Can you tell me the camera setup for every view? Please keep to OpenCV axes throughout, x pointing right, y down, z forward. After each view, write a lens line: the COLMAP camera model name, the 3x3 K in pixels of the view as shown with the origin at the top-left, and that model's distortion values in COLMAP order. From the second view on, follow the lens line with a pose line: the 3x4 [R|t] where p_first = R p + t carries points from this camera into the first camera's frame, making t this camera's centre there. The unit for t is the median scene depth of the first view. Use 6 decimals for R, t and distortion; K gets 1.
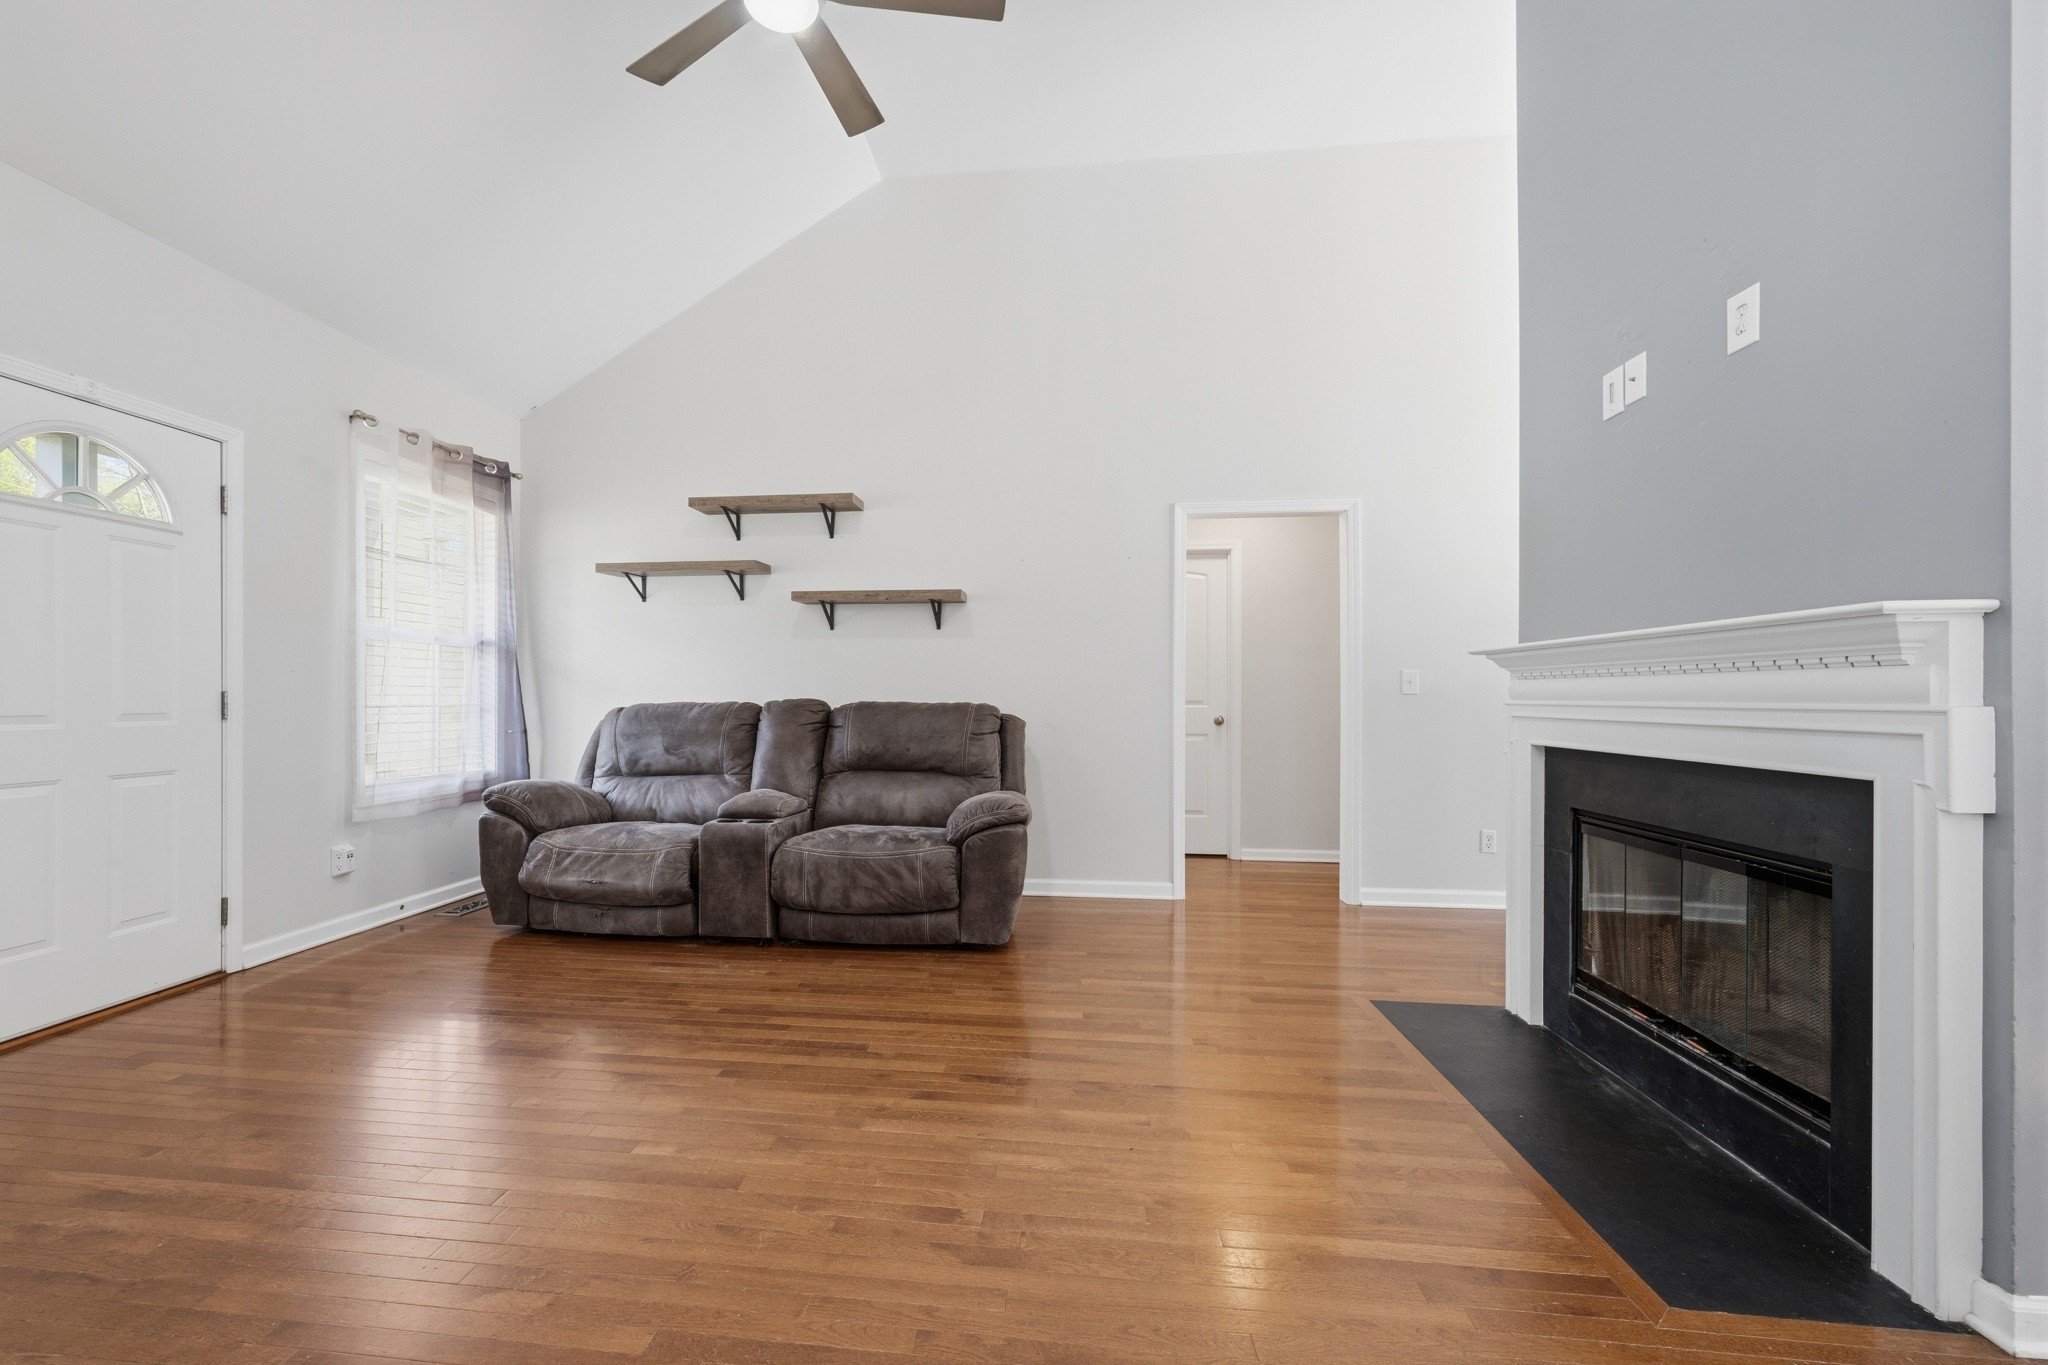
lens RADIAL K [[854.8, 0, 947.8], [0, 854.8, 695.6], [0, 0, 1]] dist [0.001696, 0.000709]
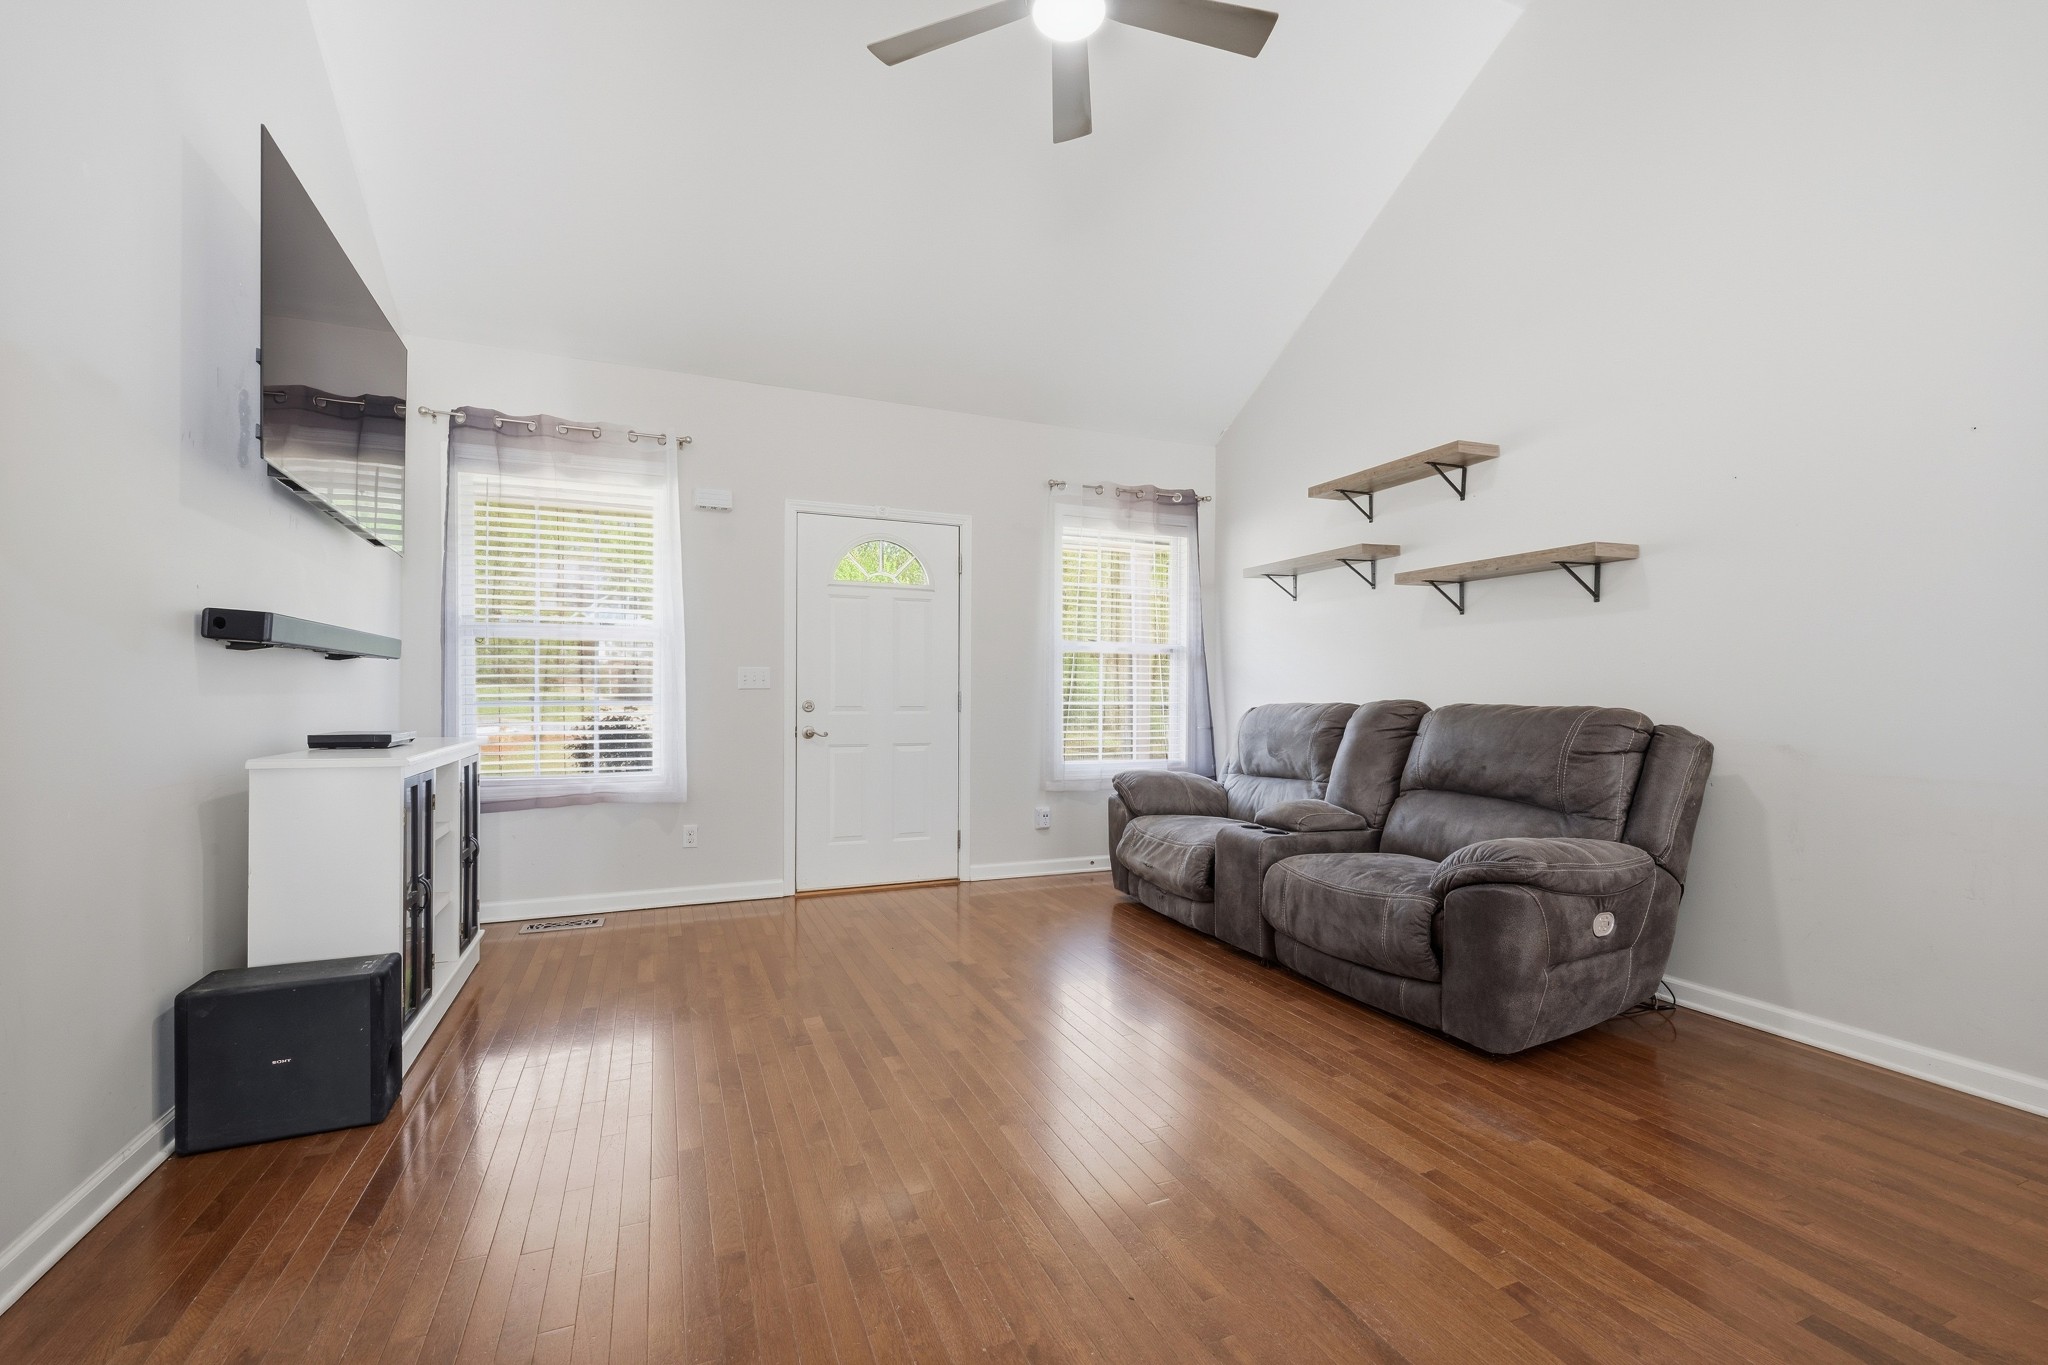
lens RADIAL K [[854.8, 0, 1003.3], [0, 854.8, 701.1], [0, 0, 1]] dist [0.001696, 0.000709]
pose [[0.500240, 0.006545, -0.865862, 0.394645], [-0.002301, 0.999978, 0.006229, 0.000422], [0.865884, -0.001124, 0.500244, 0.257570]]
